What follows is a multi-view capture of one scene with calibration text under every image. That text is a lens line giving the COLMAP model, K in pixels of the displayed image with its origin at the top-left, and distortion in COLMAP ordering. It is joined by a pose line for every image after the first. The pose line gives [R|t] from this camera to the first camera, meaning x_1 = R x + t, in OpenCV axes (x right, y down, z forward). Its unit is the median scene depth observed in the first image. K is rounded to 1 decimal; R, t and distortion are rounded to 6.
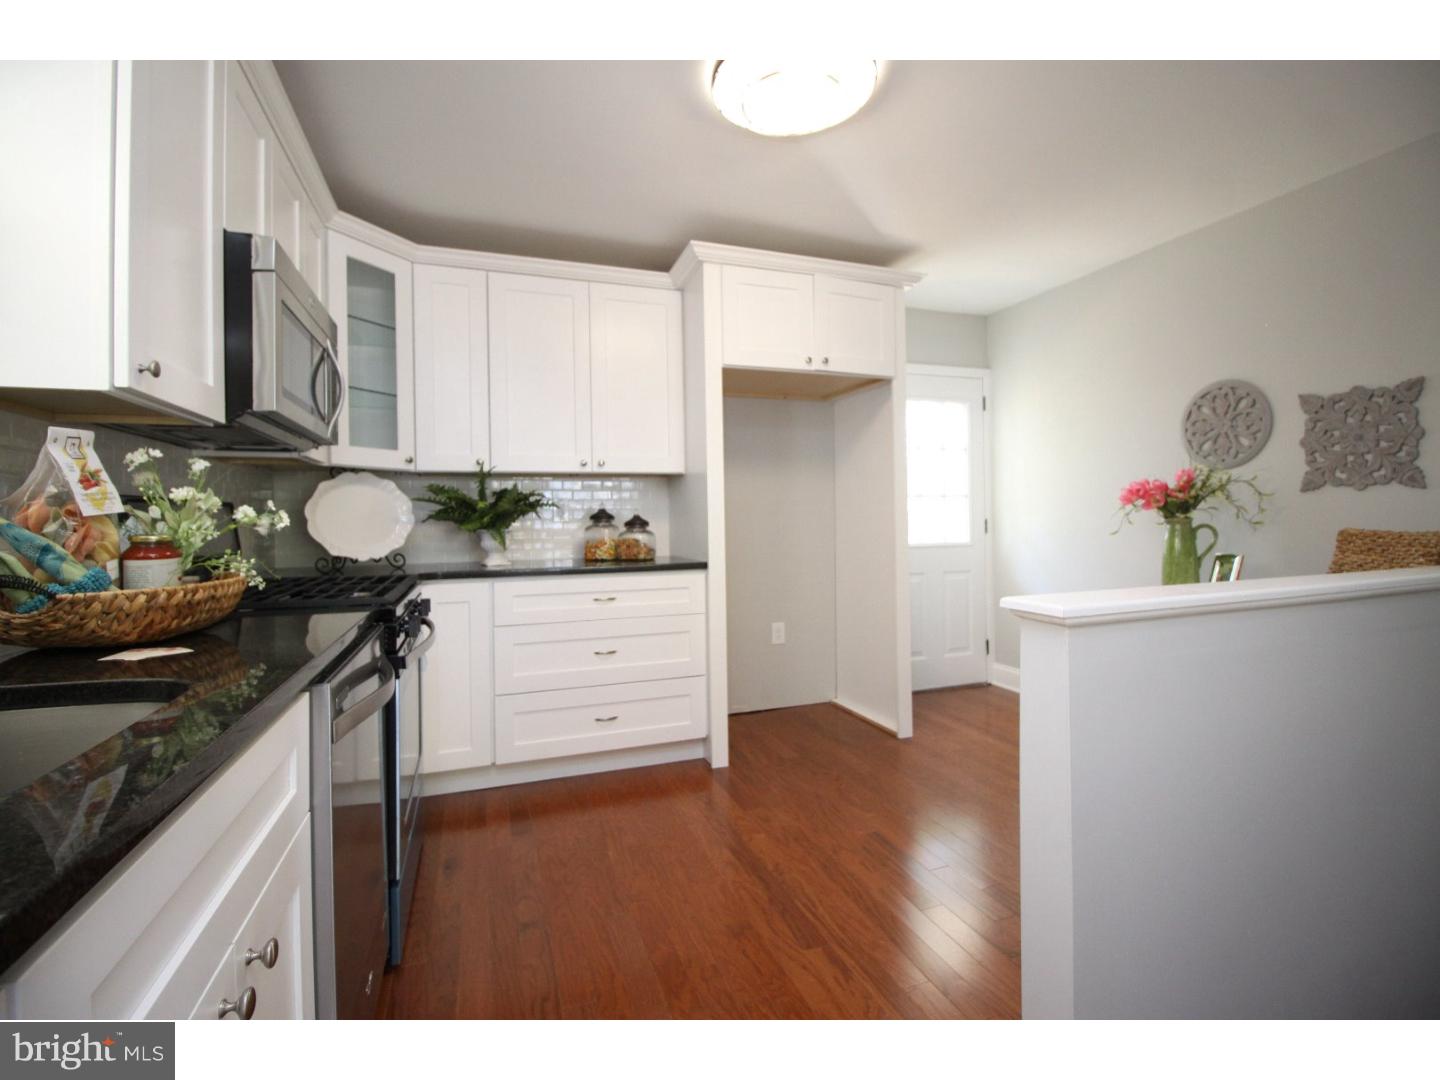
lens RADIAL K [[679.6, 0, 716.1], [0, 679.6, 520.1], [0, 0, 1]] dist [-0.001963, 0.000226]
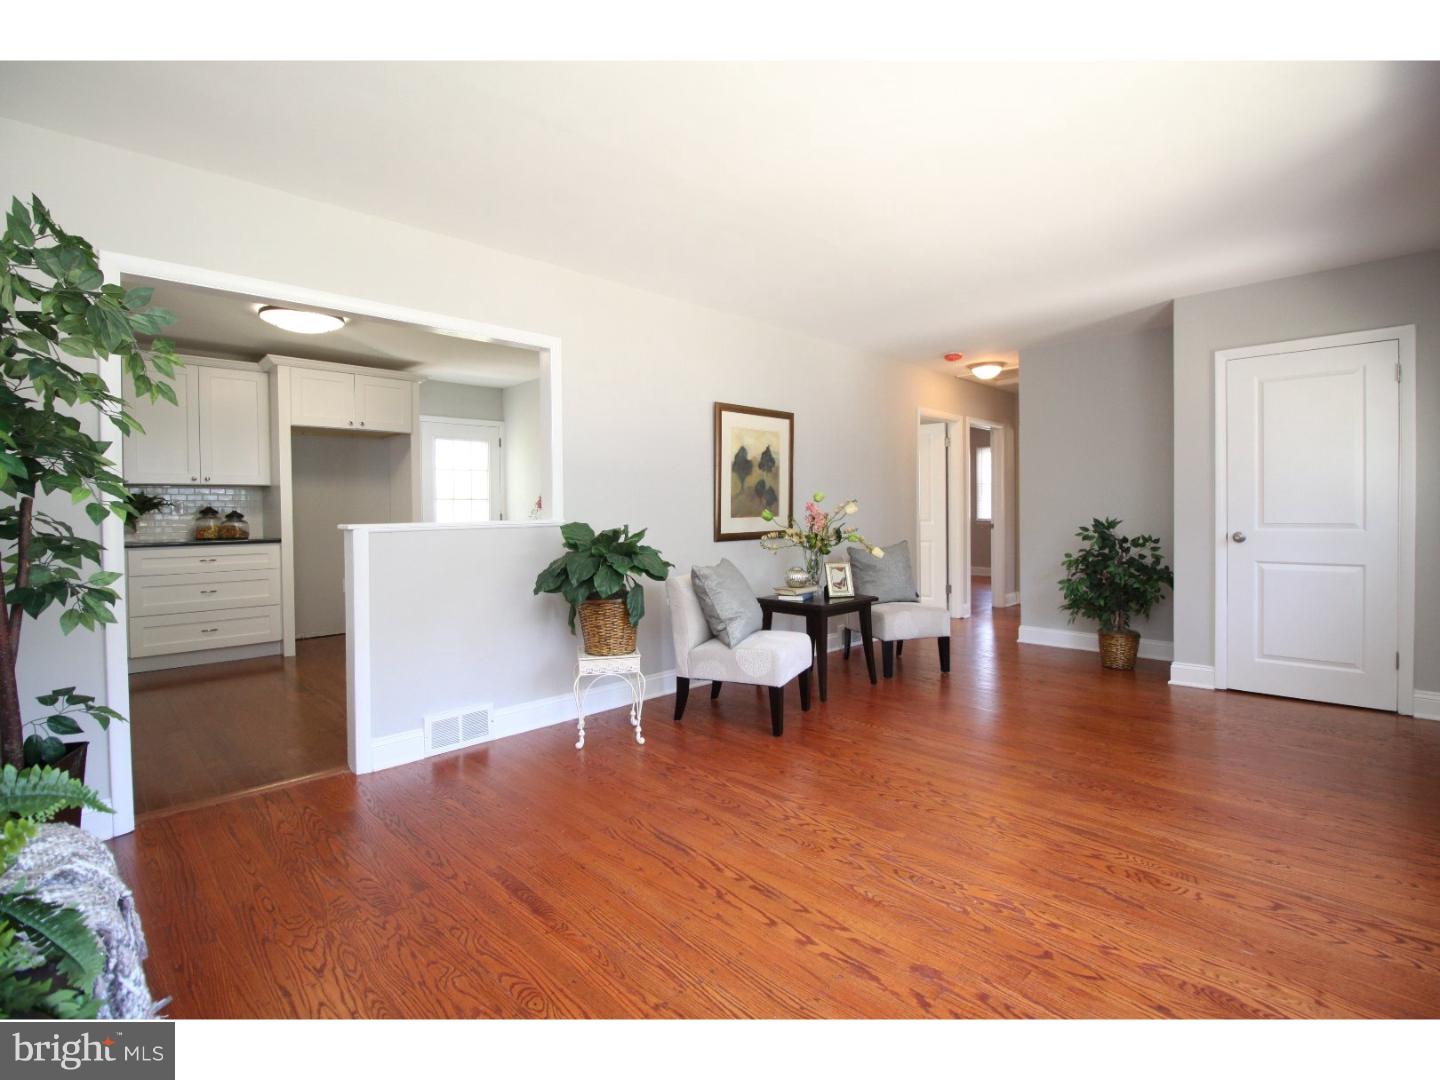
lens RADIAL K [[695.0, 0, 727.2], [0, 695.0, 520.6], [0, 0, 1]] dist [-0.002135, -0.011863]
pose [[0.903542, -0.000584, 0.428499, 0.264485], [-0.003610, 0.999953, 0.008977, -0.003519], [-0.428484, -0.009658, 0.903498, -1.107013]]
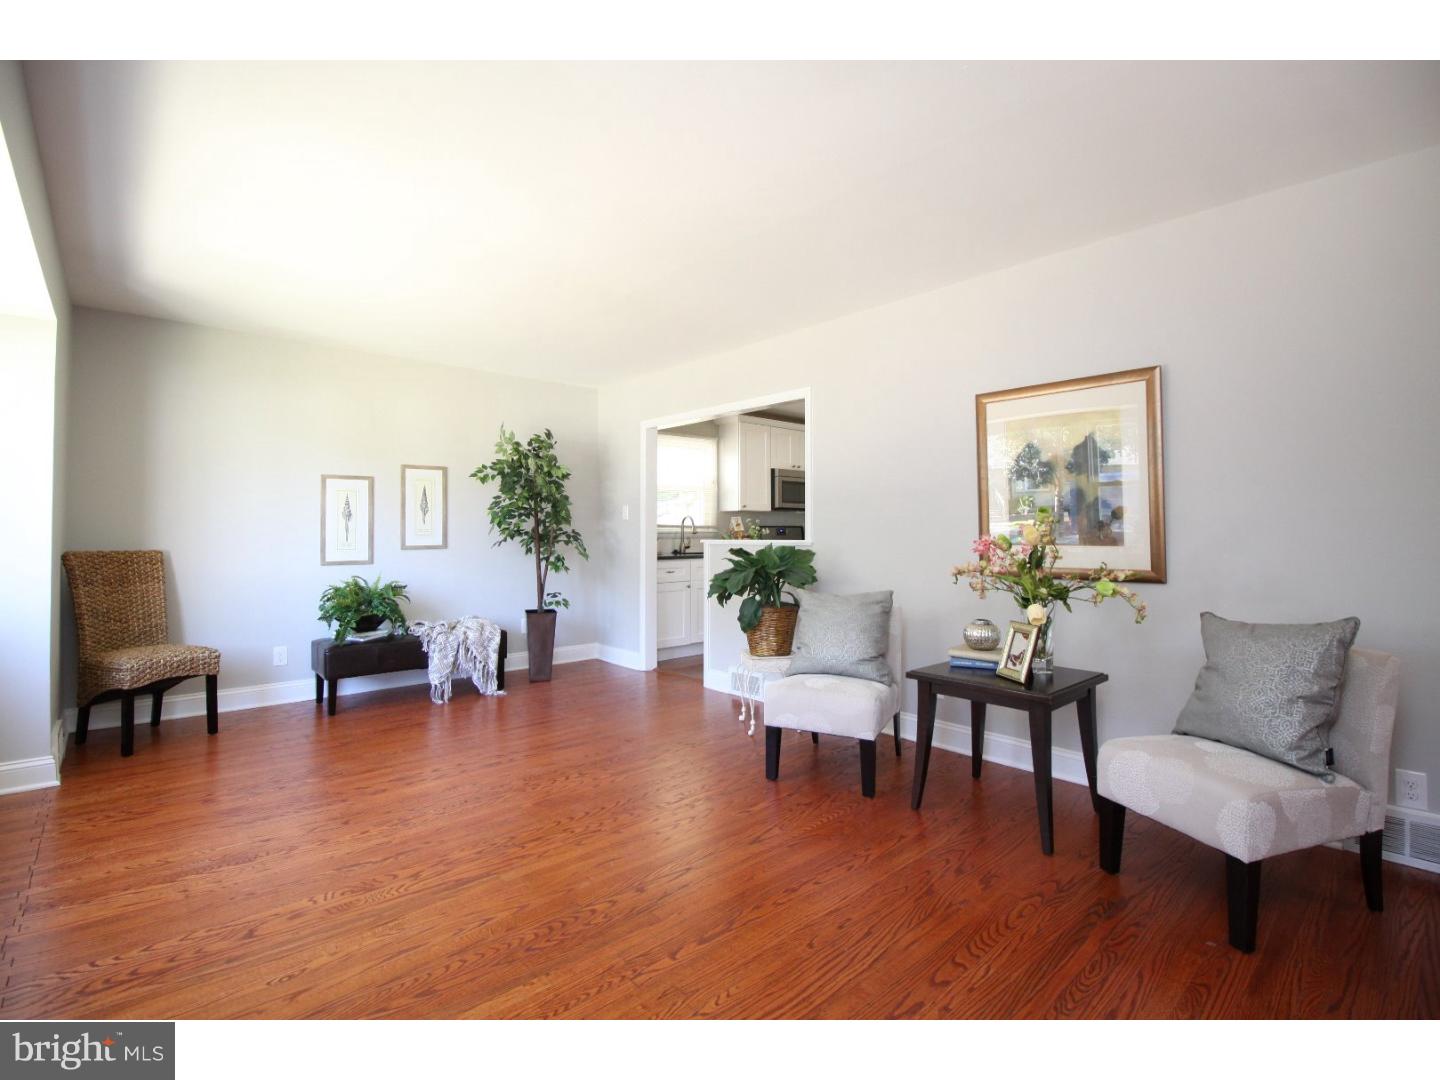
lens RADIAL K [[695.0, 0, 727.2], [0, 695.0, 520.6], [0, 0, 1]] dist [-0.002135, -0.011863]
pose [[0.360155, -0.001825, -0.932891, 1.909430], [-0.003096, 0.999990, -0.003152, -0.031578], [0.932887, 0.004023, 0.360146, -0.518165]]
